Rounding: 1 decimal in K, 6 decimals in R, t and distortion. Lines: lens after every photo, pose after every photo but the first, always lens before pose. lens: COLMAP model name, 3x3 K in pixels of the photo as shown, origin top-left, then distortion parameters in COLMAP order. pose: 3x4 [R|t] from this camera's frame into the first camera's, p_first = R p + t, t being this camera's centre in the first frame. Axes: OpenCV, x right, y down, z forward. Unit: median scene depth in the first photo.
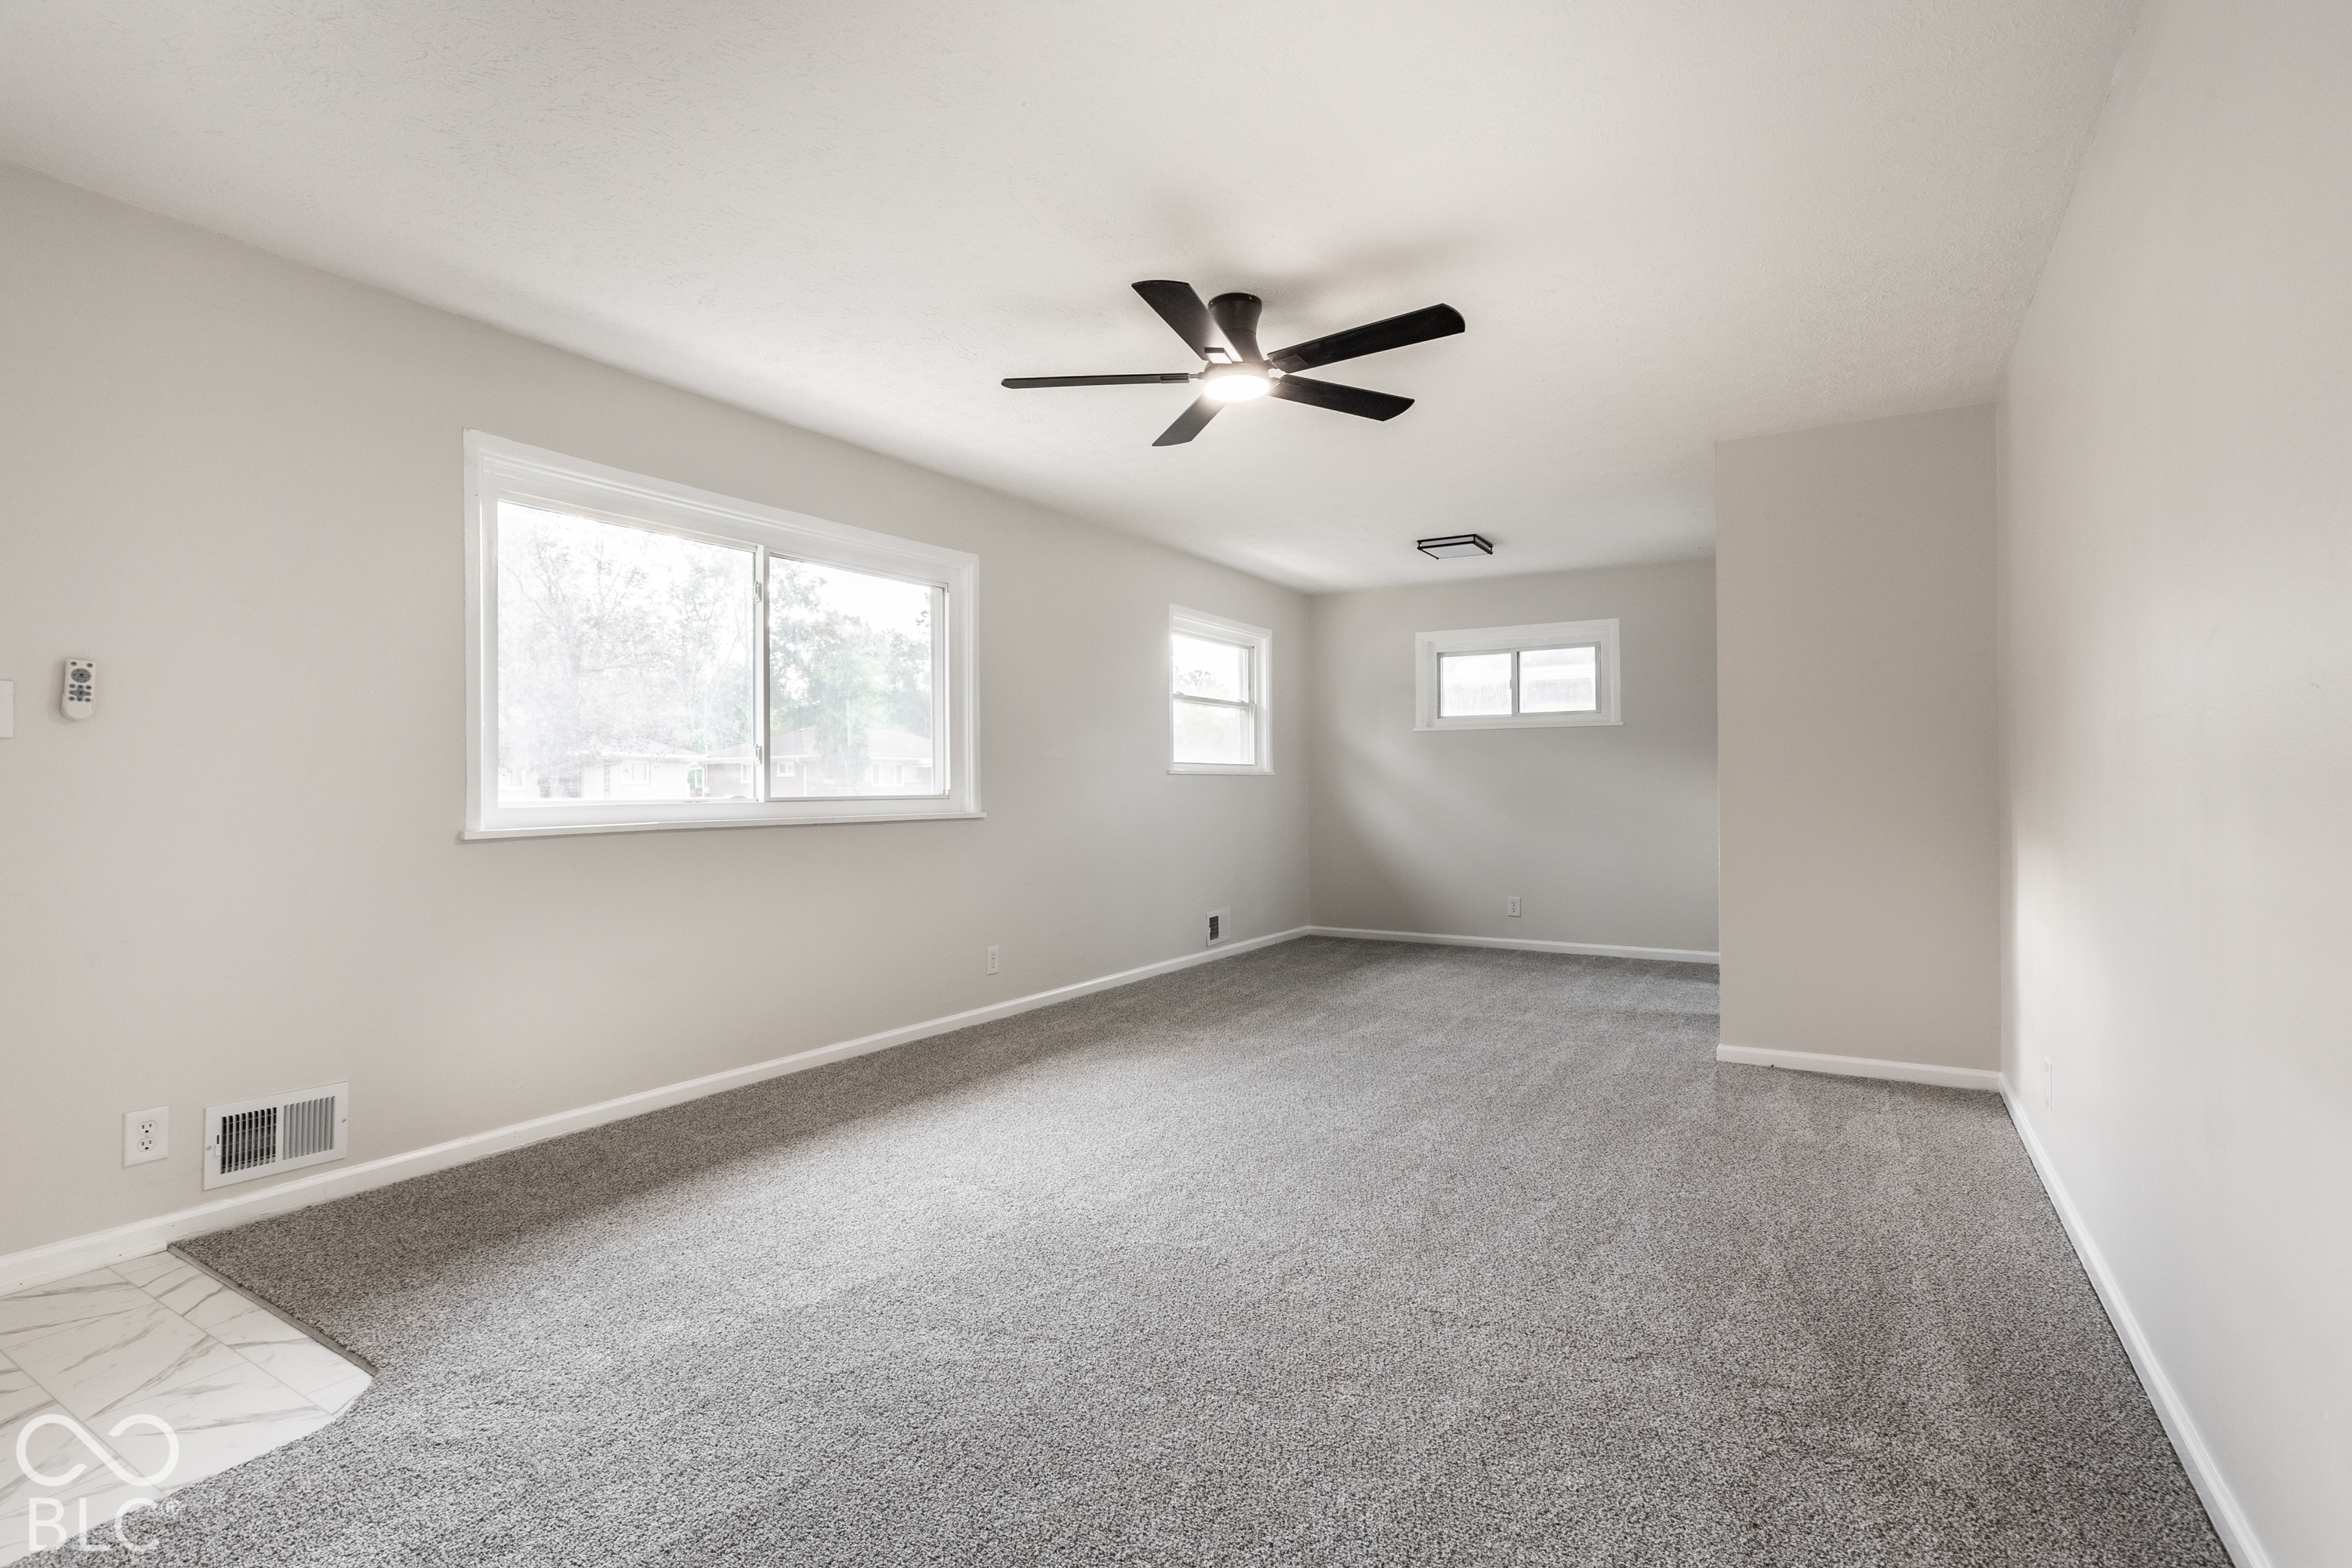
lens RADIAL K [[1132.7, 0, 1176.0], [0, 1132.7, 784.0], [0, 0, 1]] dist [0.000544, 0.006895]
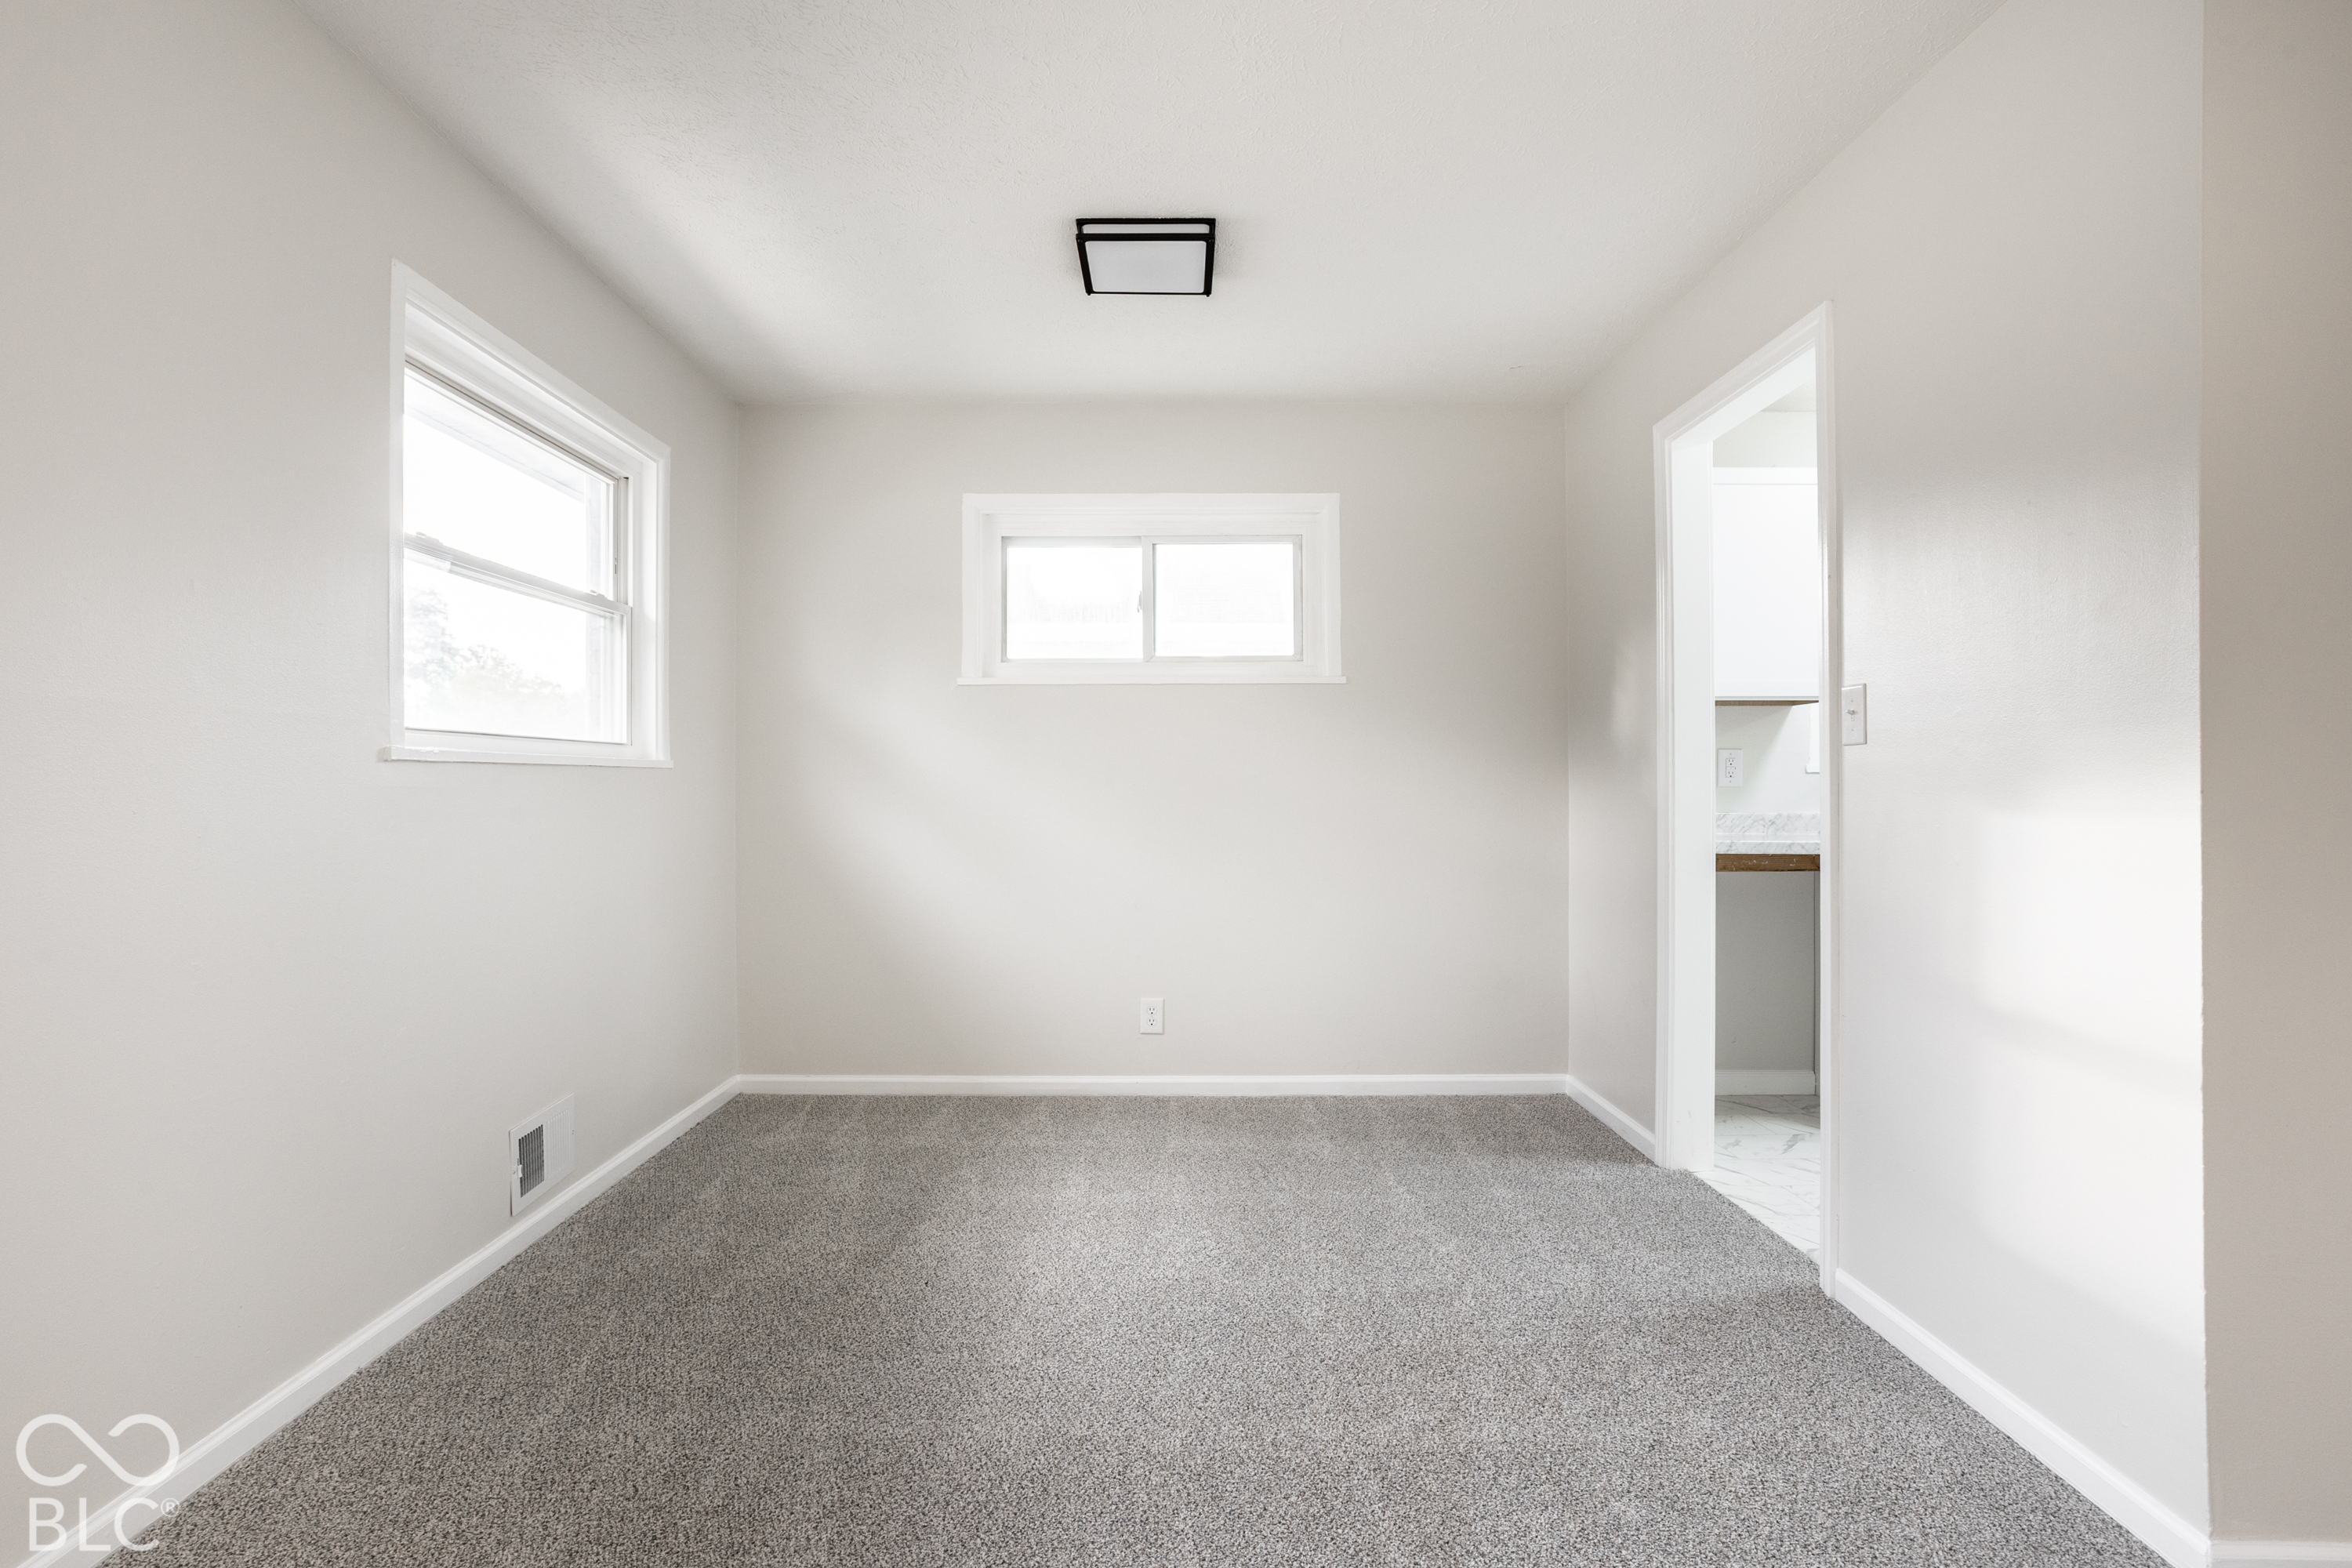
lens RADIAL K [[1188.4, 0, 1160.7], [0, 1188.4, 779.8], [0, 0, 1]] dist [-0.058540, 0.047035]
pose [[0.854889, 0.002518, 0.518804, 0.009492], [-0.000936, 0.999994, -0.003312, -0.001594], [-0.518810, 0.002346, 0.854887, 0.525313]]
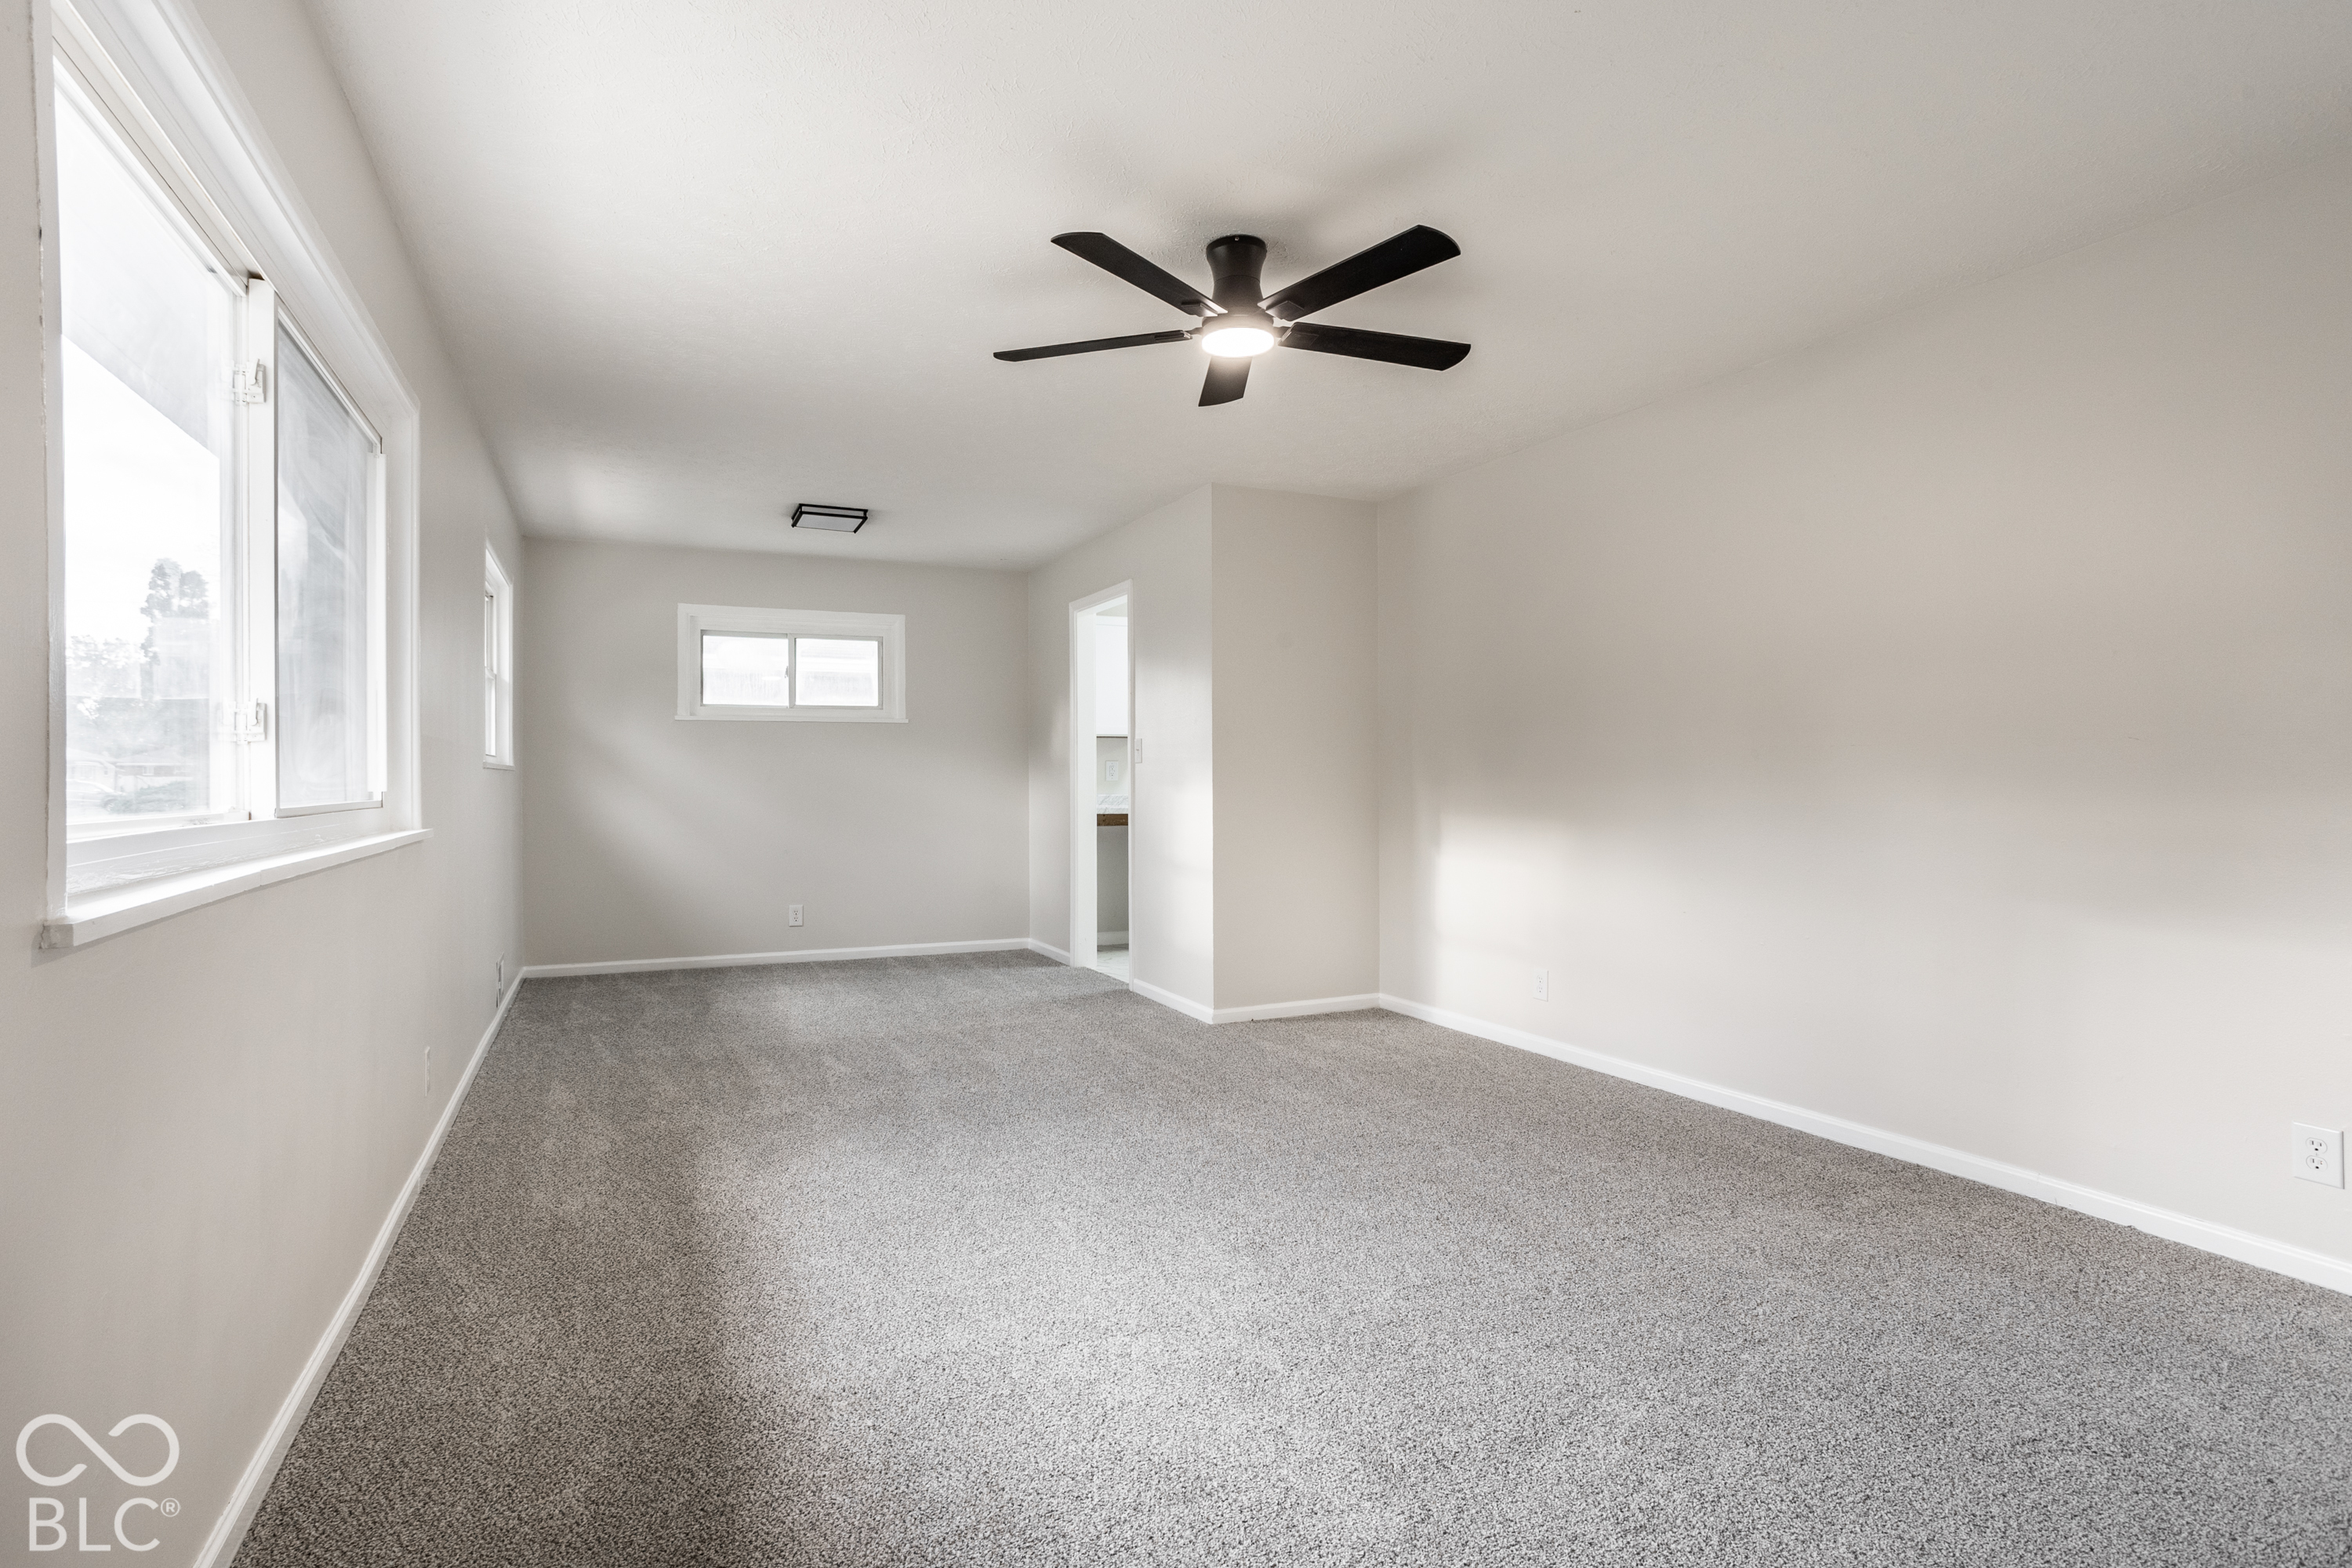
lens RADIAL K [[1166.4, 0, 1146.9], [0, 1166.4, 786.8], [0, 0, 1]] dist [-0.051200, 0.037407]
pose [[0.562563, -0.004808, 0.826740, -0.326445], [0.000073, 0.999983, 0.005766, -0.001300], [-0.826754, -0.003183, 0.562554, 0.238412]]
